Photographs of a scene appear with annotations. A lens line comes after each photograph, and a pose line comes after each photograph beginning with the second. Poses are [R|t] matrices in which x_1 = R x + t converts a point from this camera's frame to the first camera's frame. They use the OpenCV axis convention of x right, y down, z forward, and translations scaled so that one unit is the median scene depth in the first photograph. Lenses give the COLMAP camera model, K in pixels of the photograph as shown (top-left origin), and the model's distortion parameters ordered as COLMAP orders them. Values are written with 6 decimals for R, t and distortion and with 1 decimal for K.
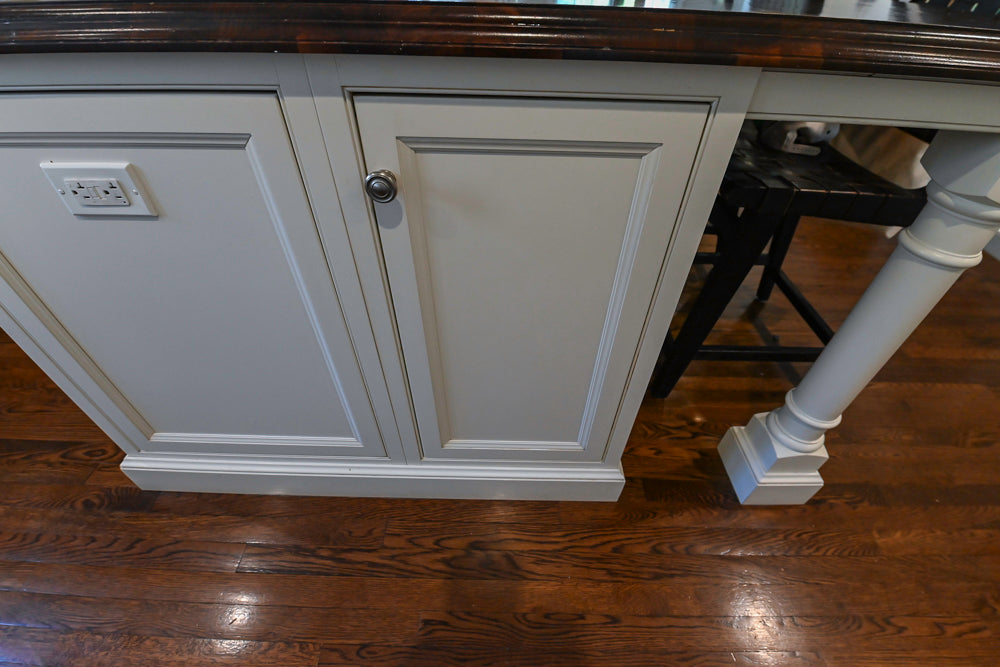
lens RADIAL K [[416.7, 0, 503.0], [0, 416.7, 323.9], [0, 0, 1]] dist [-0.019978, -0.004070]
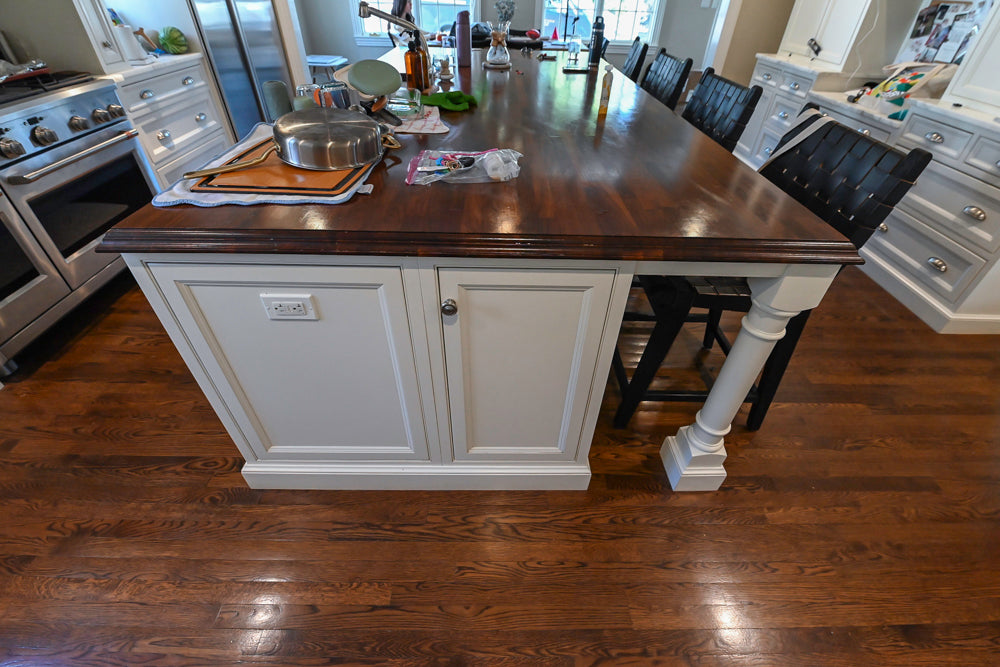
lens RADIAL K [[424.2, 0, 501.2], [0, 424.2, 324.6], [0, 0, 1]] dist [-0.010841, -0.004850]
pose [[0.999735, -0.010473, 0.020480, -0.049744], [0.011361, 0.998979, -0.043730, -0.090411], [-0.020001, 0.043951, 0.998833, -0.525181]]
